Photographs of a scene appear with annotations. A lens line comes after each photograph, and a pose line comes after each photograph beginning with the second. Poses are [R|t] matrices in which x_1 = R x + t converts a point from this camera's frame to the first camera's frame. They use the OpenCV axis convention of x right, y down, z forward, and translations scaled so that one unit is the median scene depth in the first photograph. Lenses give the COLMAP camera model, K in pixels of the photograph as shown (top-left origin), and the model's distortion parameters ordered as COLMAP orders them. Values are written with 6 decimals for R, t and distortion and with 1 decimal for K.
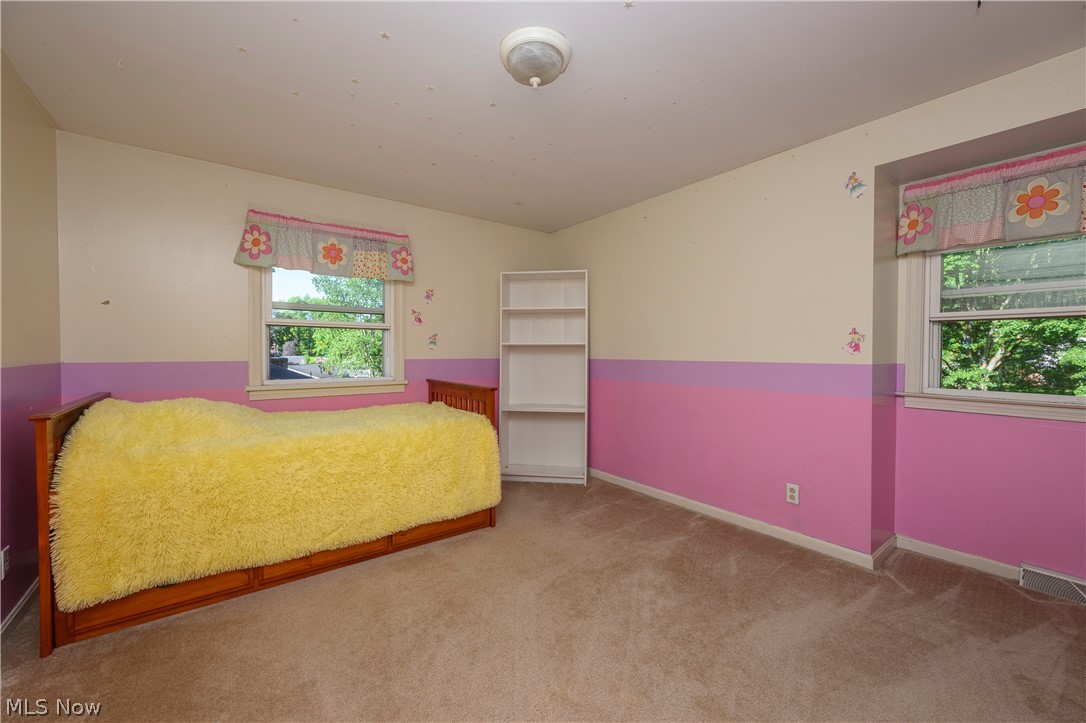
lens RADIAL K [[429.8, 0, 534.6], [0, 429.8, 357.7], [0, 0, 1]] dist [-0.000256, 0.000720]
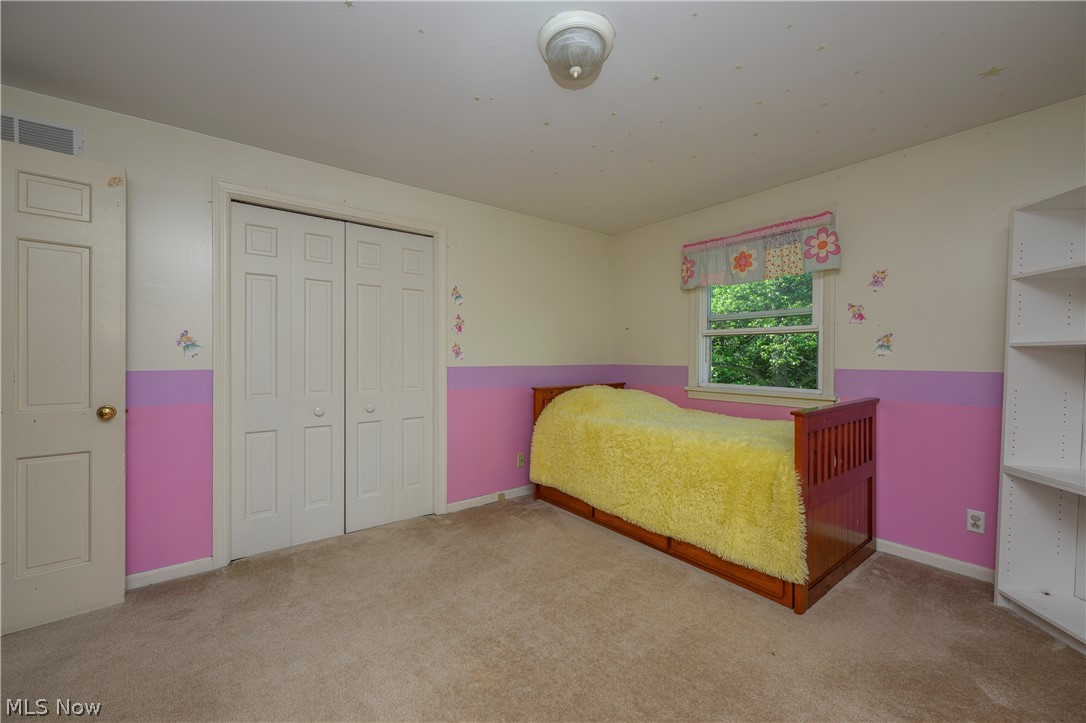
lens RADIAL K [[429.8, 0, 535.8], [0, 429.8, 359.2], [0, 0, 1]] dist [-0.000256, 0.000720]
pose [[0.005242, 0.013779, -0.999891, 0.531350], [-0.002508, 0.999902, 0.013766, -0.026289], [0.999983, 0.002435, 0.005276, 0.505895]]
